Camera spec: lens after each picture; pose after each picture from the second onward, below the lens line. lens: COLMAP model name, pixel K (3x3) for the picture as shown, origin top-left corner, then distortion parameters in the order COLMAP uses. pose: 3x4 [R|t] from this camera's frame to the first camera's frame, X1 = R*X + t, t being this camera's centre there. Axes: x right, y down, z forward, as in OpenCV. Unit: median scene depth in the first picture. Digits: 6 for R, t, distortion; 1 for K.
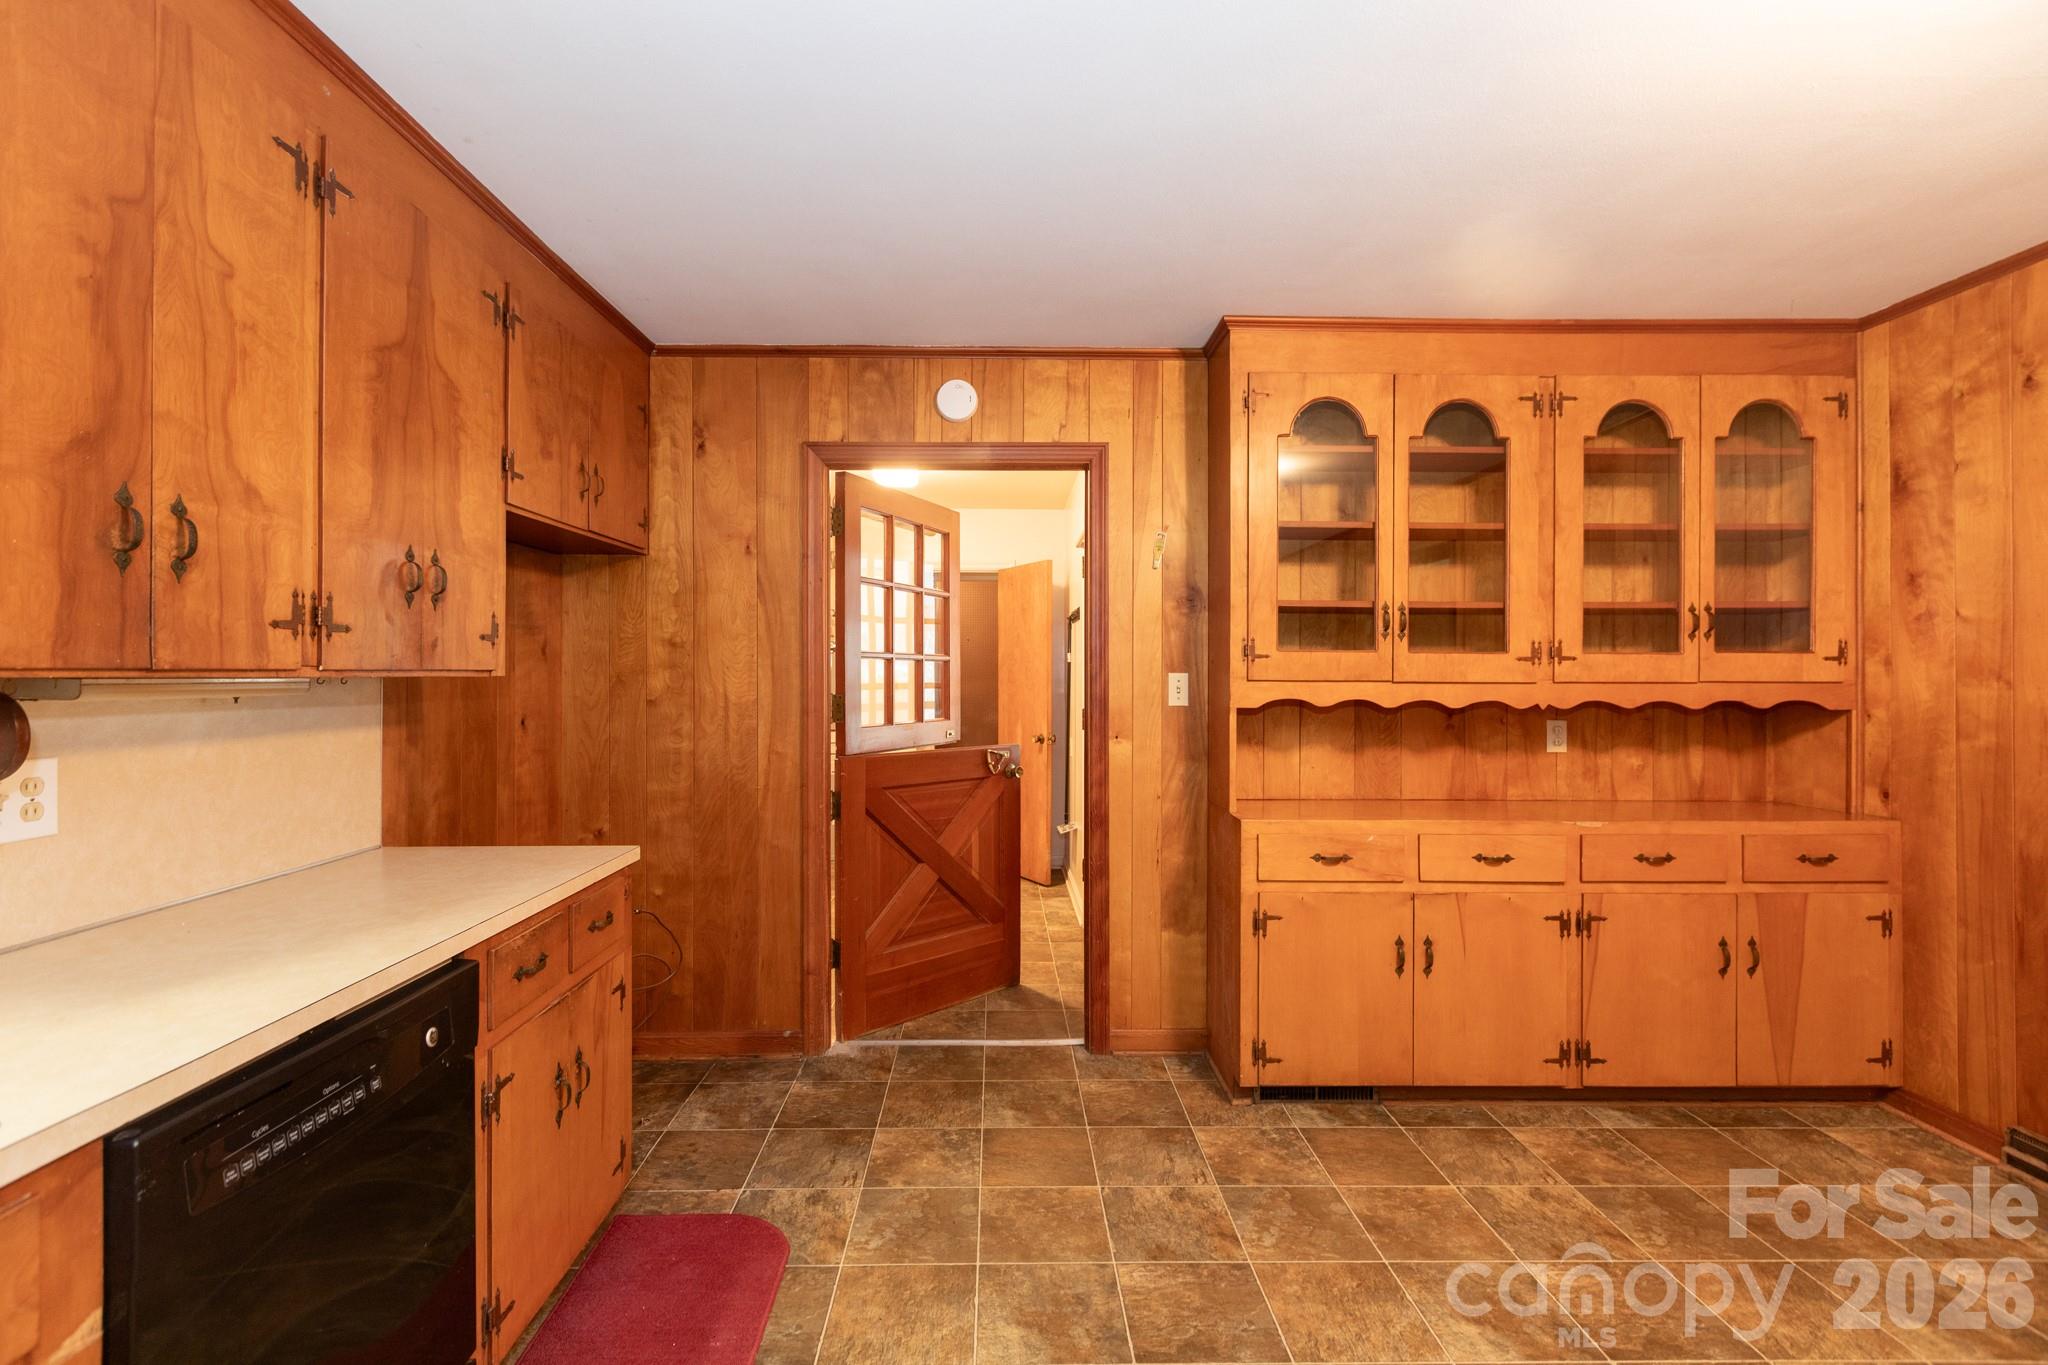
lens RADIAL K [[912.9, 0, 1015.4], [0, 912.9, 675.1], [0, 0, 1]] dist [0.000182, 0.000226]
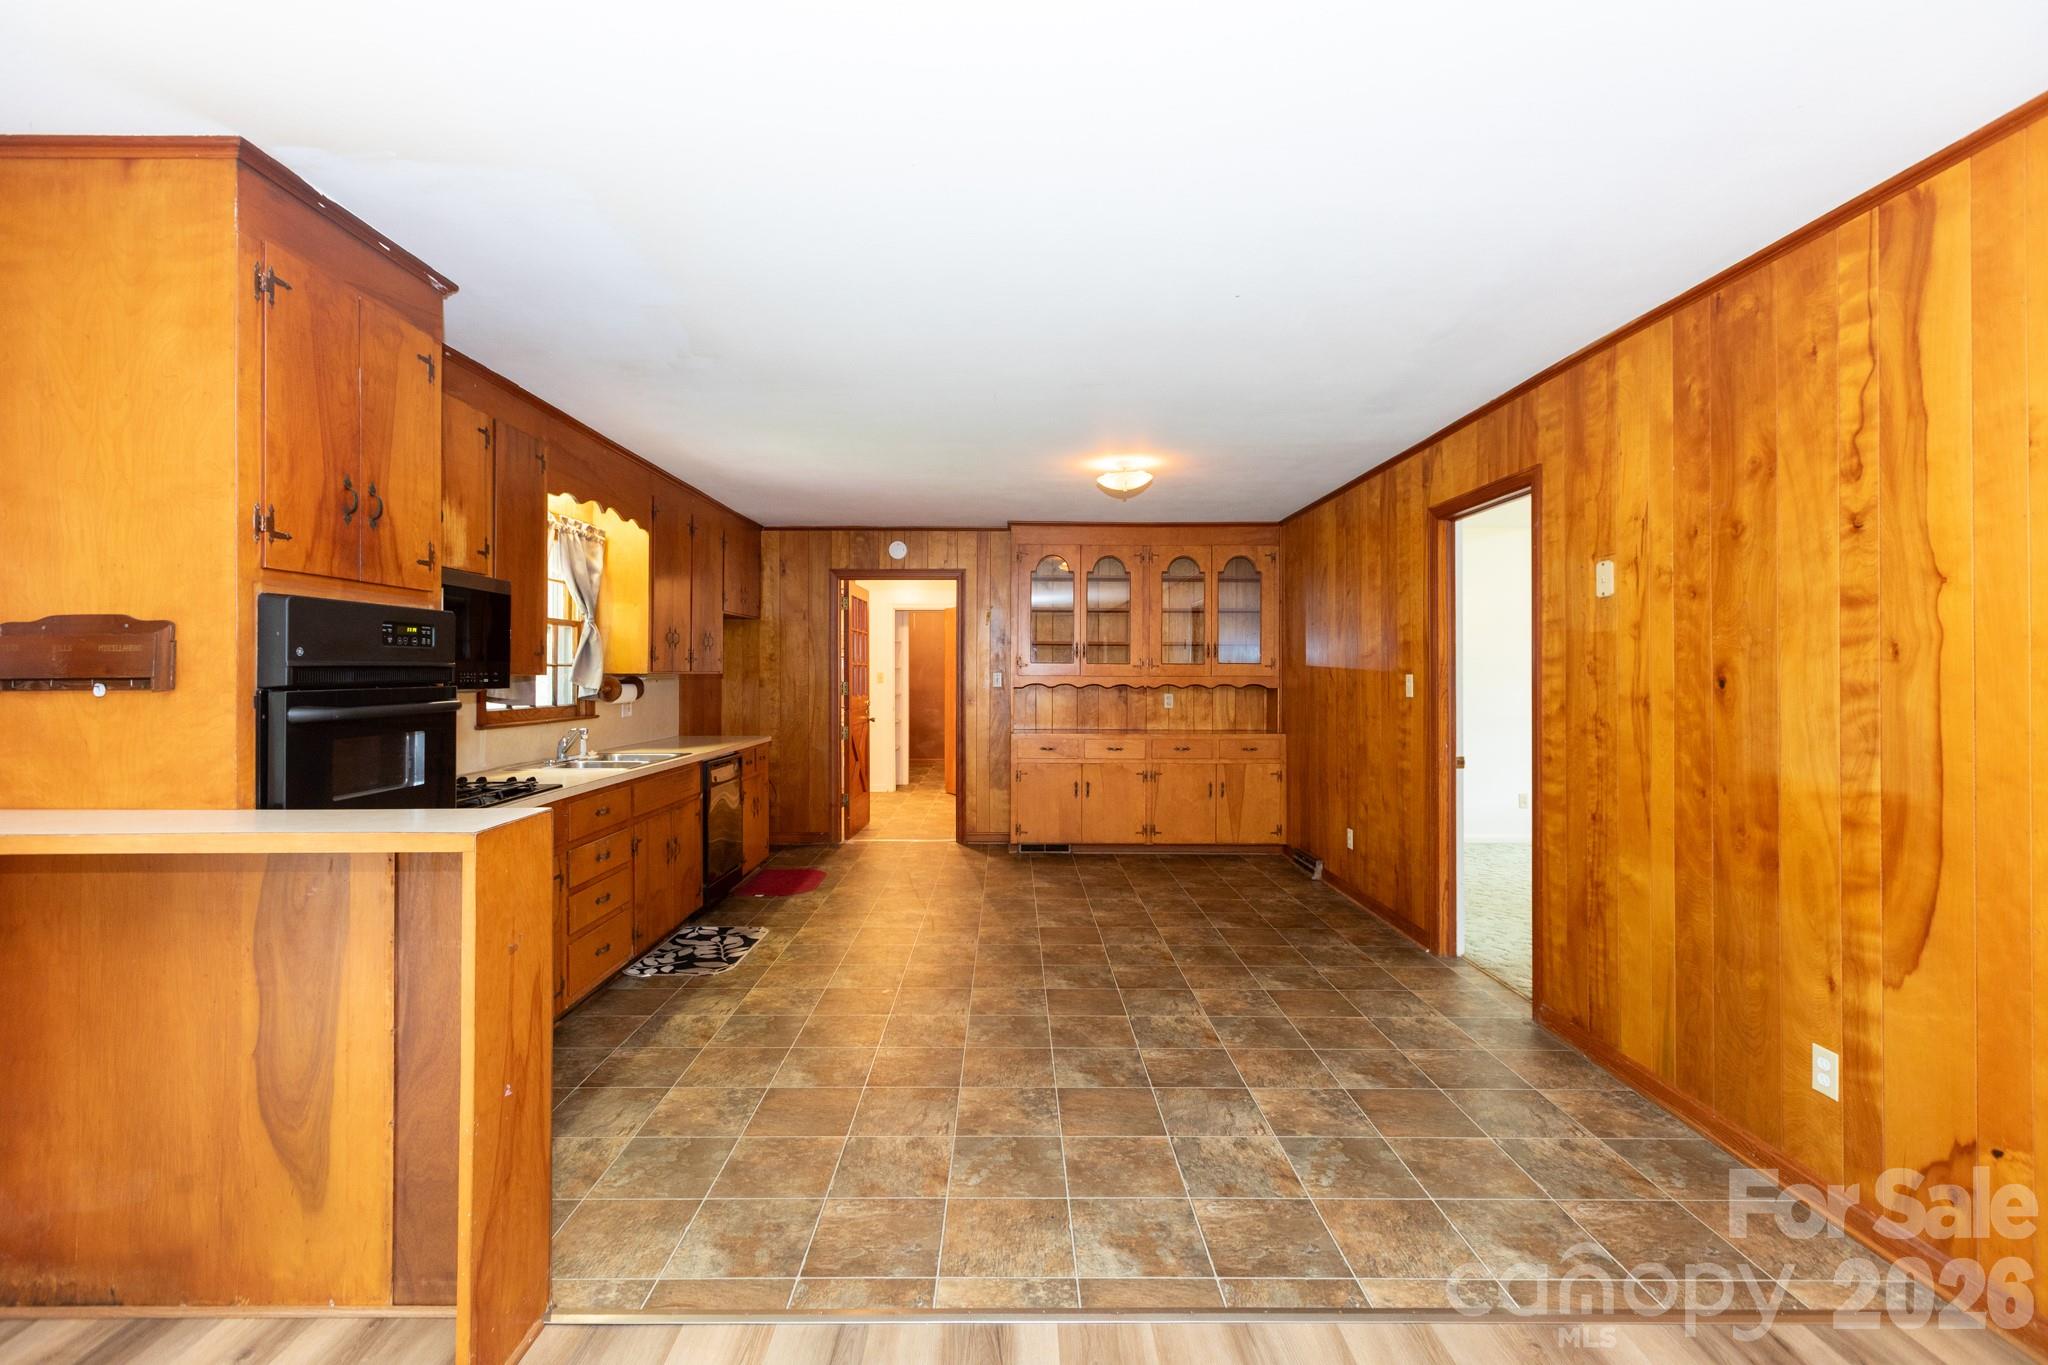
lens RADIAL K [[915.9, 0, 1007.2], [0, 915.9, 672.4], [0, 0, 1]] dist [0.044006, -0.000175]
pose [[0.999860, 0.000600, -0.016711, 0.245084], [-0.000595, 1.000000, 0.000327, -0.002367], [0.016712, -0.000317, 0.999860, -1.261331]]
